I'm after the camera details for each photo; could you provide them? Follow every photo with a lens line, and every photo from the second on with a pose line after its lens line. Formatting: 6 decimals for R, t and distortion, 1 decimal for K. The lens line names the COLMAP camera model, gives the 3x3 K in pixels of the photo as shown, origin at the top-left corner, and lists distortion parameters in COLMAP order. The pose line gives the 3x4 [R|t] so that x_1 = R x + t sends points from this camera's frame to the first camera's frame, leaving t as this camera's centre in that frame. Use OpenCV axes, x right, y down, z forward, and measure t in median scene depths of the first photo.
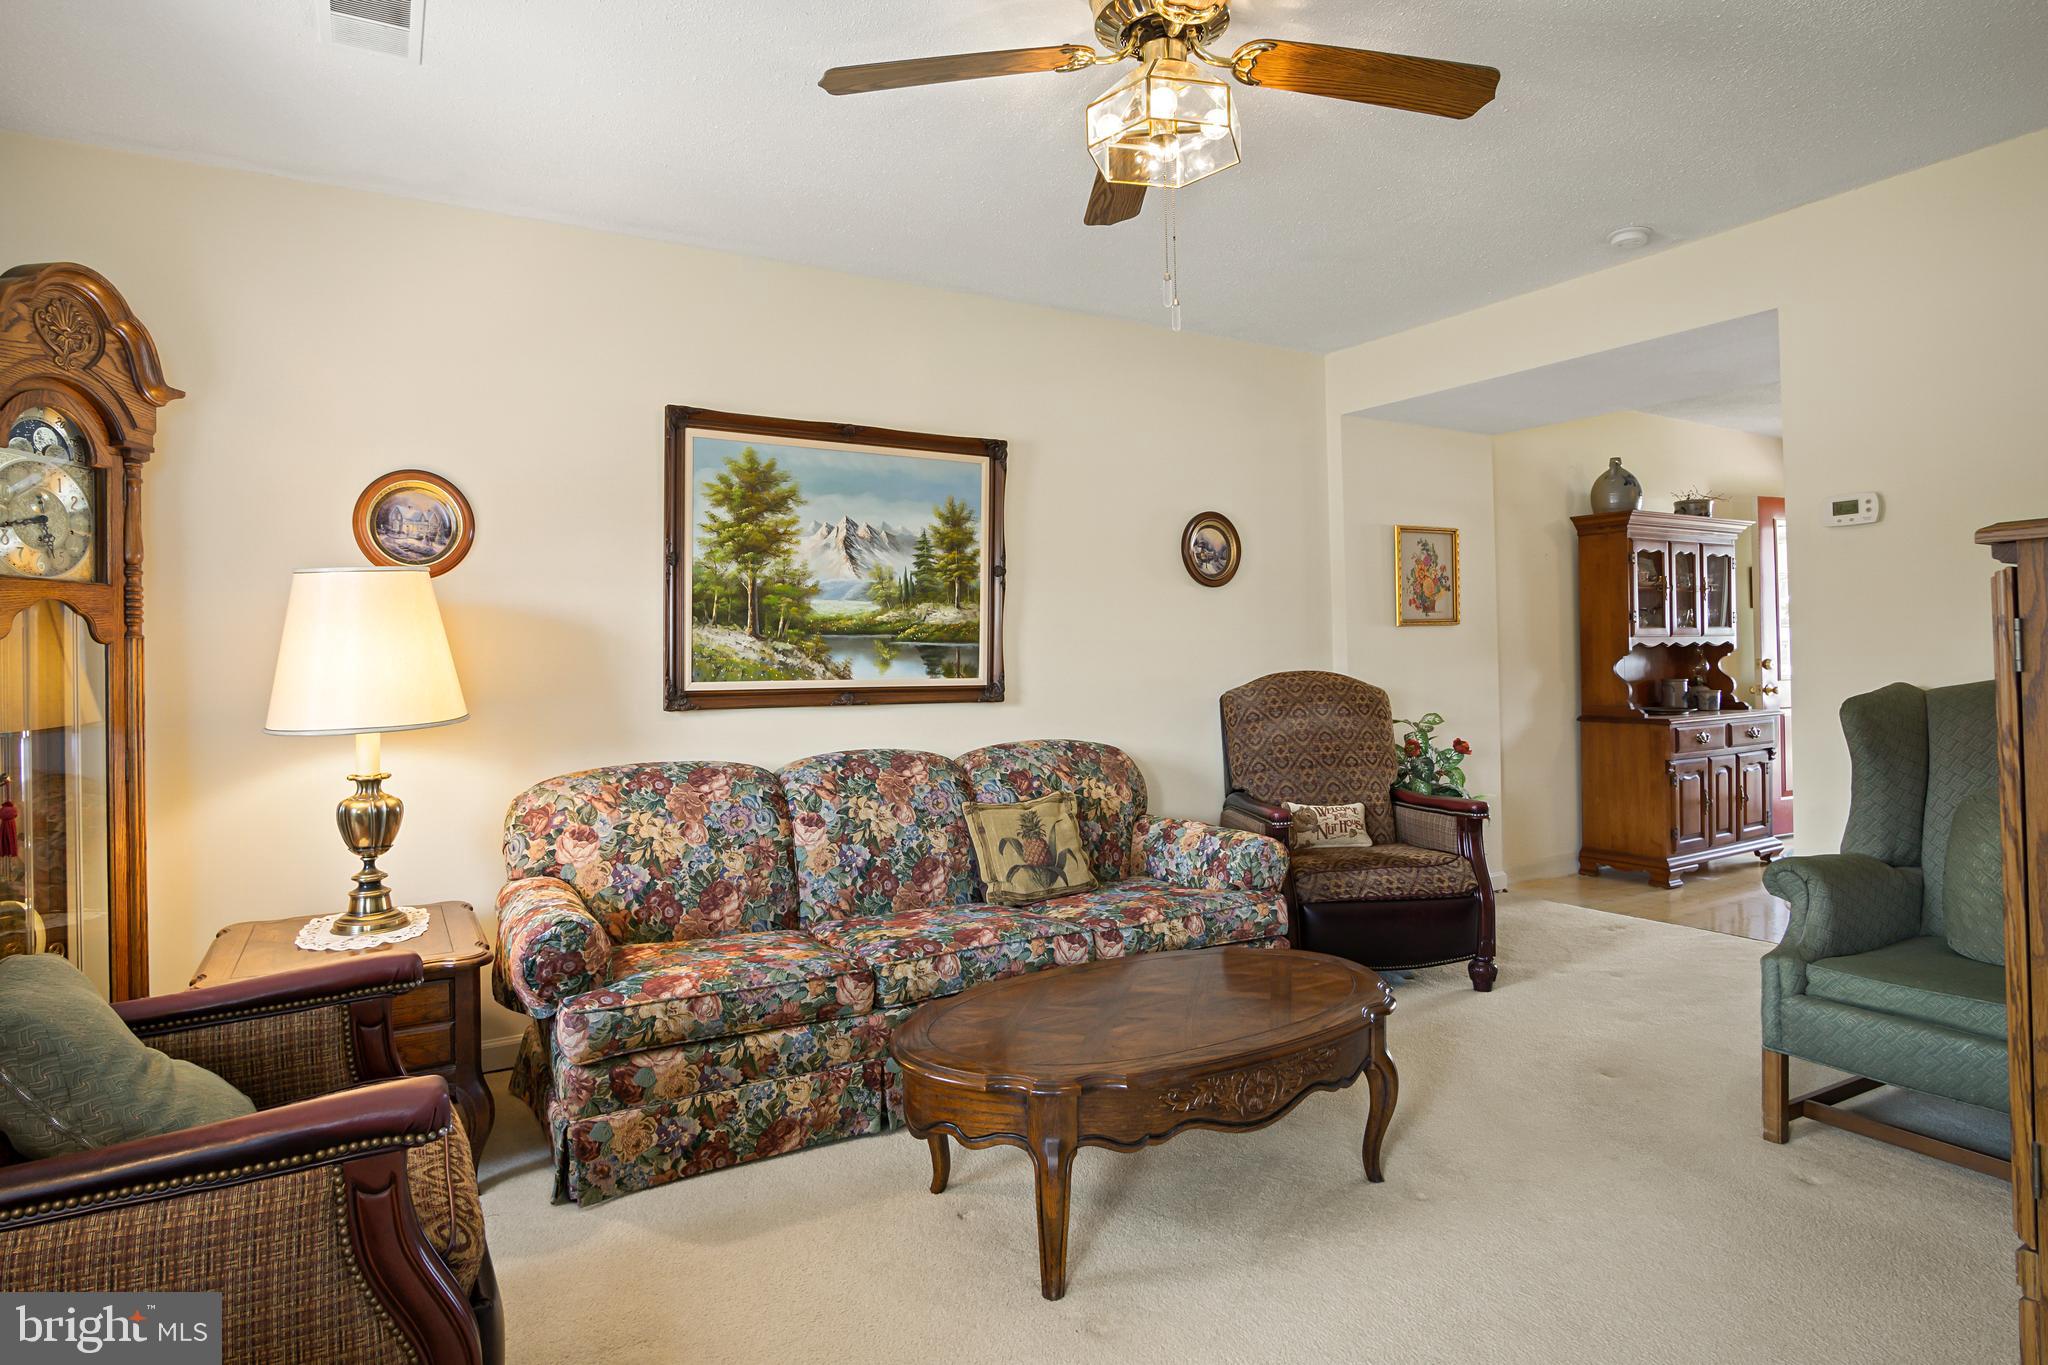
lens RADIAL K [[1104.7, 0, 997.8], [0, 1104.7, 661.2], [0, 0, 1]] dist [-0.029852, 0.007887]
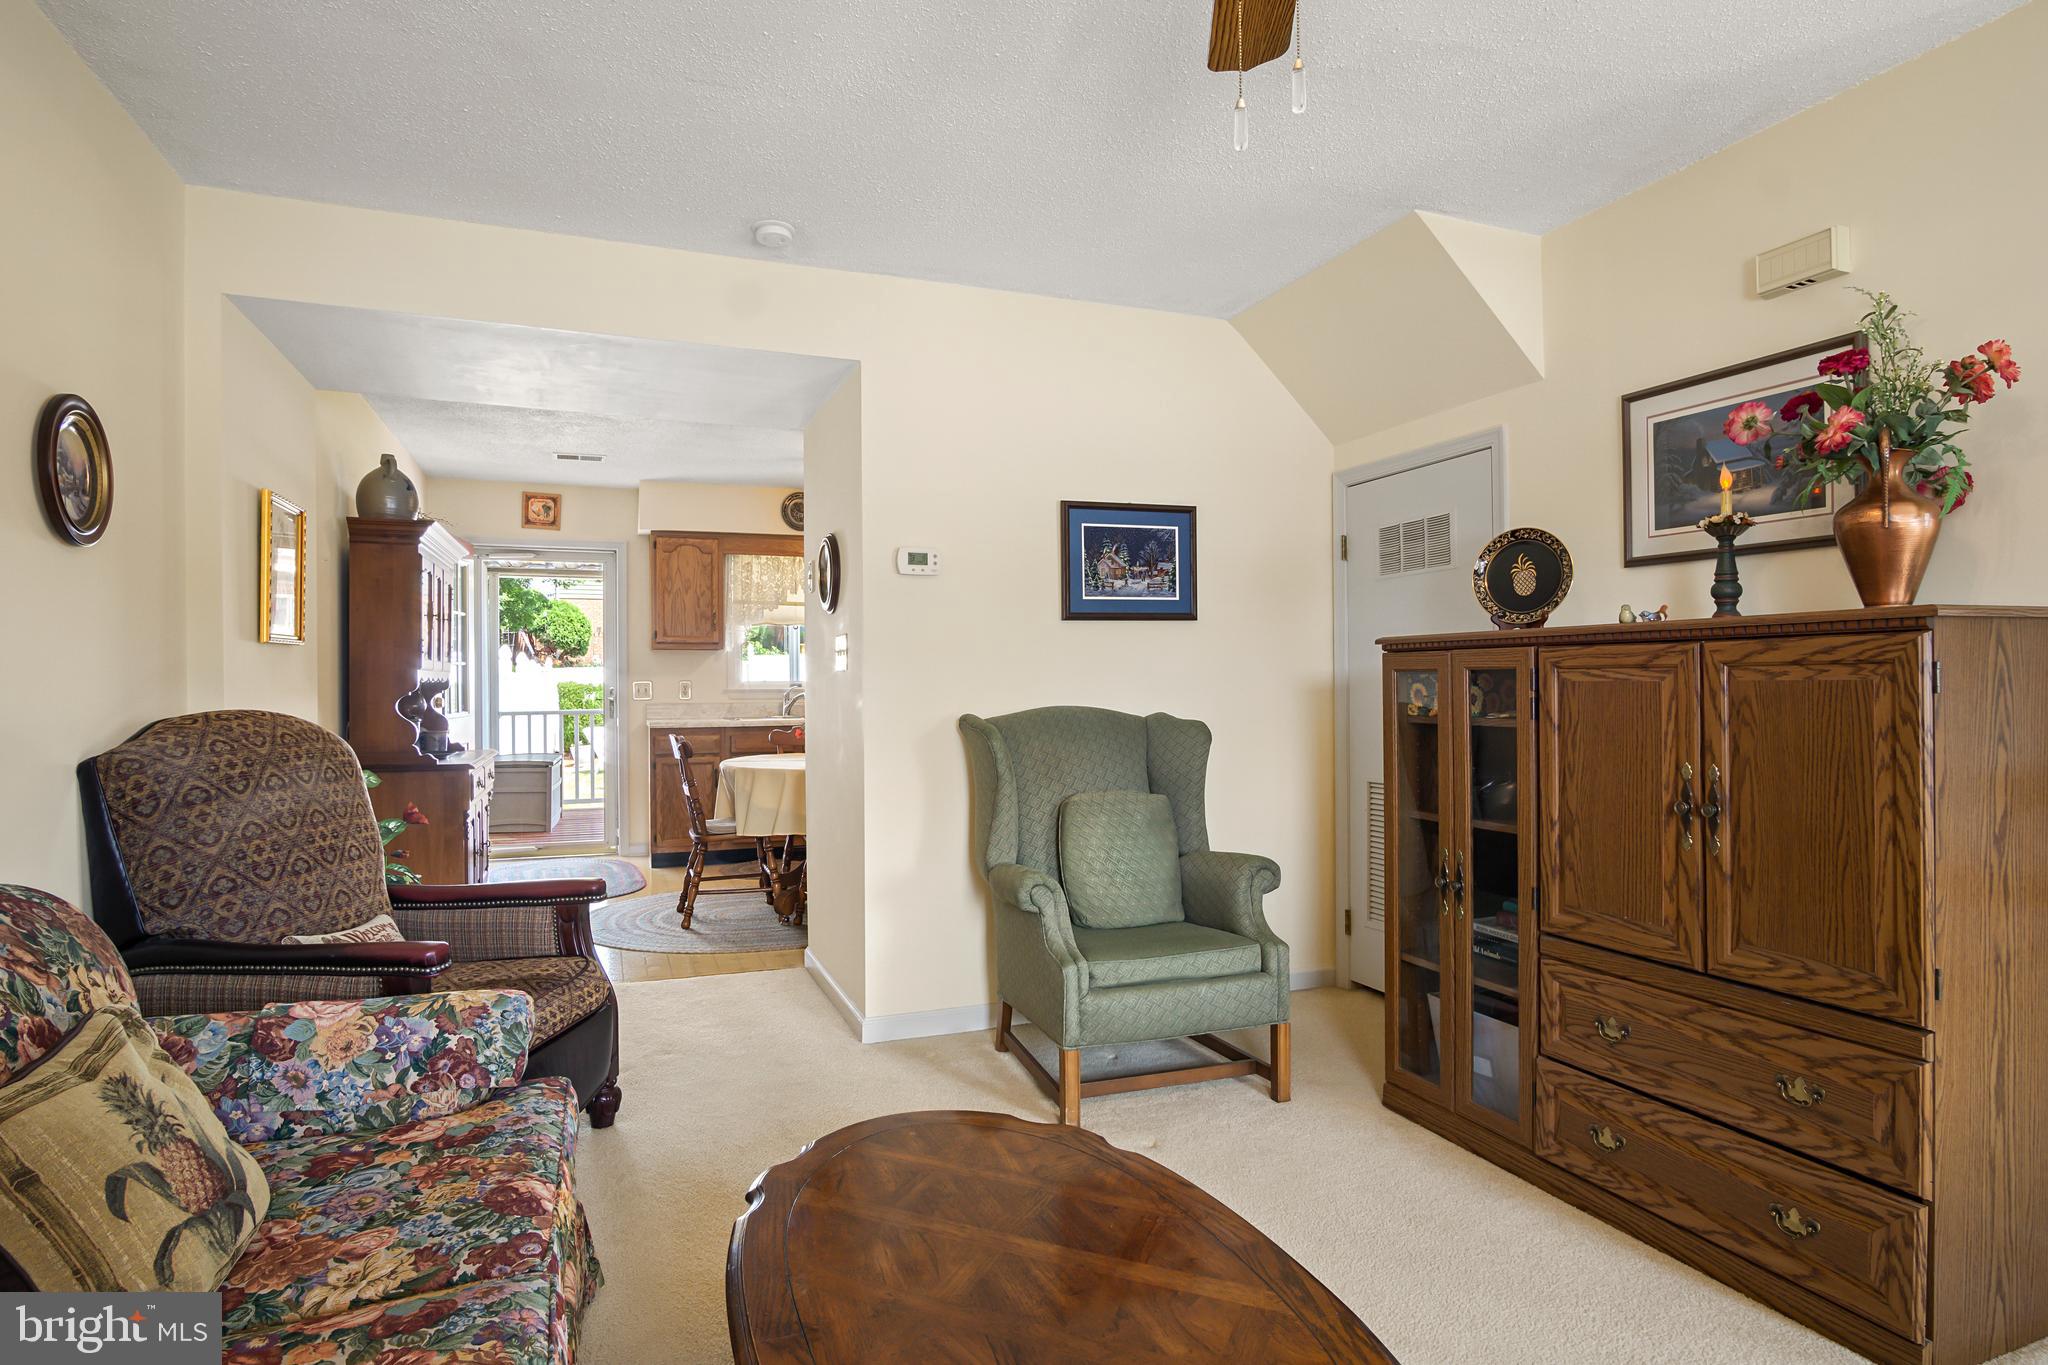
lens RADIAL K [[1104.7, 0, 1020.9], [0, 1104.7, 687.1], [0, 0, 1]] dist [-0.029852, 0.007887]
pose [[0.168361, 0.014796, 0.985614, -0.232266], [0.001221, 0.999883, -0.015218, 0.006067], [-0.985725, 0.003765, 0.168323, 0.511971]]
